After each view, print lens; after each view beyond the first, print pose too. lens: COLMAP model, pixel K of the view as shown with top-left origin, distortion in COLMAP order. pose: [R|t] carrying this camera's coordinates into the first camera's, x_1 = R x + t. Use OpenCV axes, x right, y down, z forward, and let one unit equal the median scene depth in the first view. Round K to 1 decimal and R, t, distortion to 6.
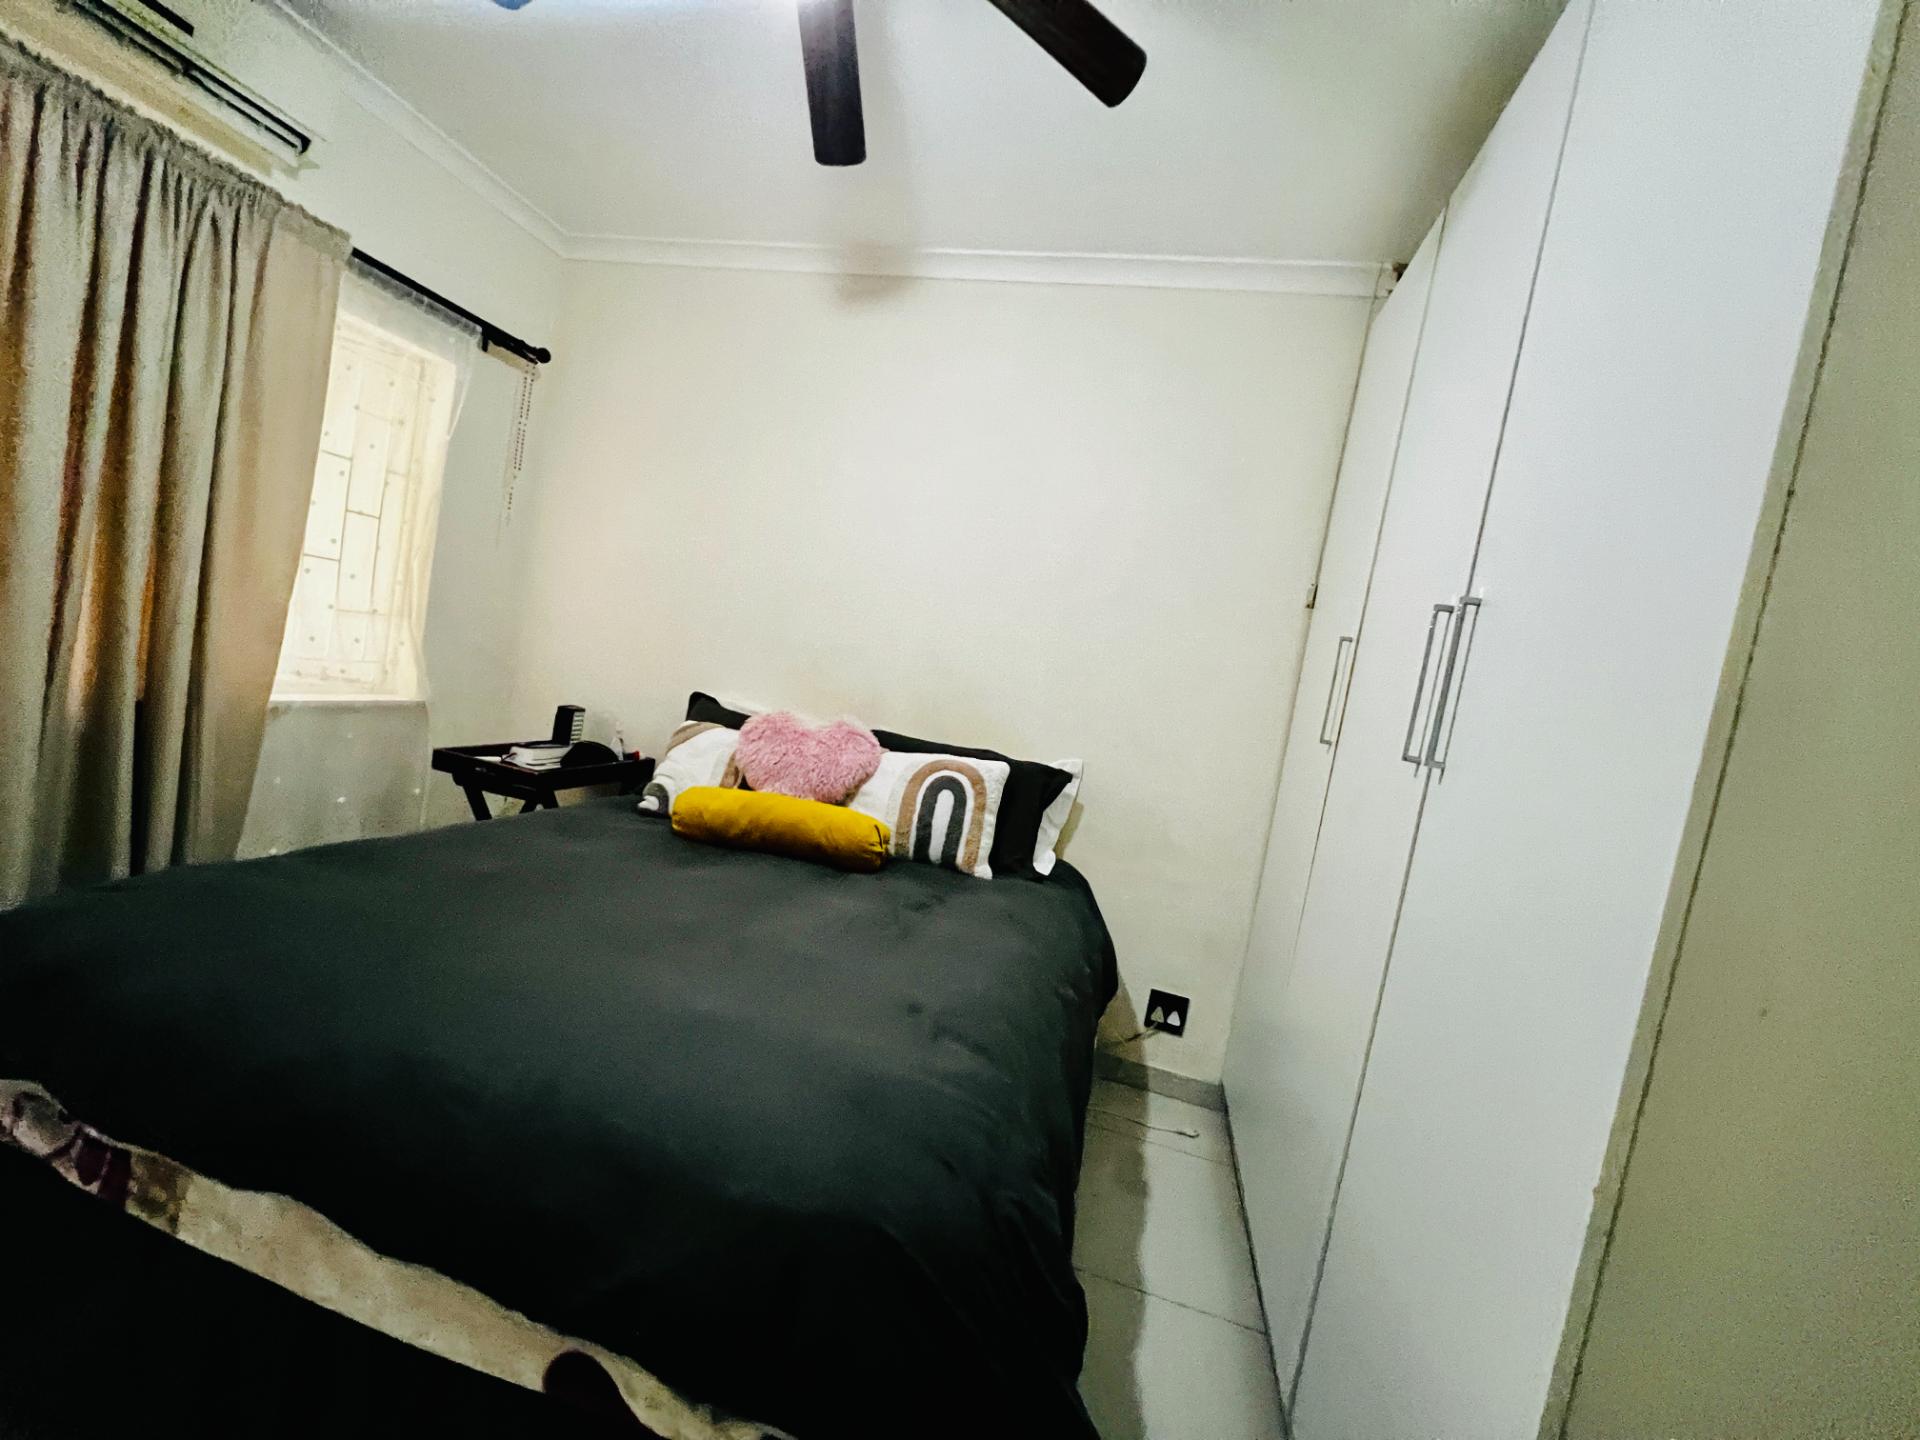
lens RADIAL K [[766.7, 0, 956.9], [0, 766.7, 717.7], [0, 0, 1]] dist [-0.003695, 0.000877]
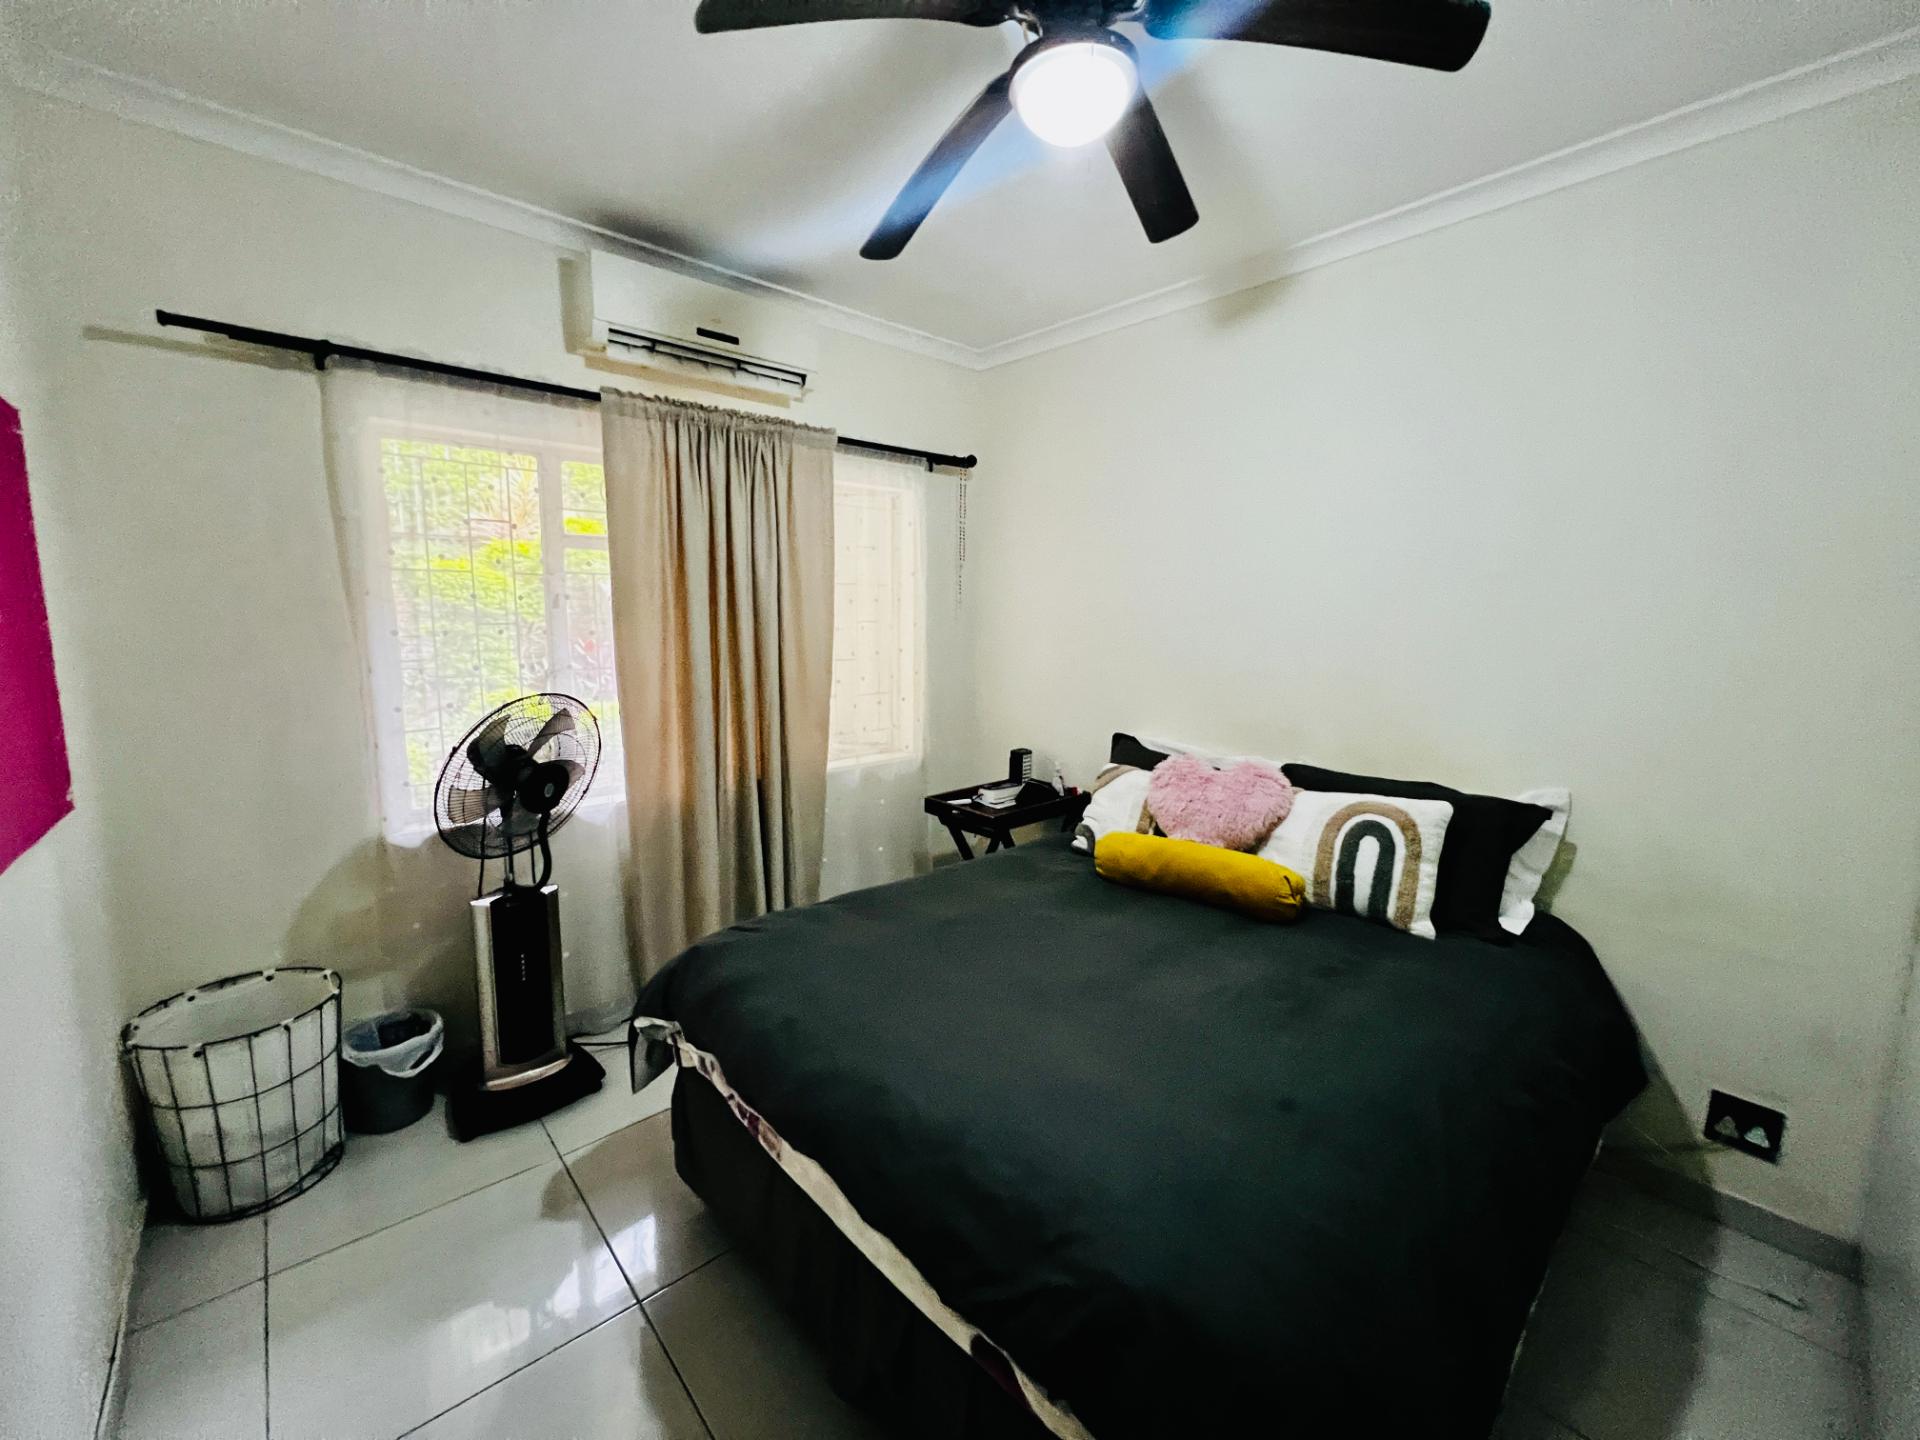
lens RADIAL K [[766.7, 0, 955.0], [0, 766.7, 715.5], [0, 0, 1]] dist [-0.003695, 0.000877]
pose [[0.819278, -0.084069, -0.567200, 0.107332], [0.096721, 0.995281, -0.007813, -0.086520], [0.565180, -0.048459, 0.823543, -0.028019]]
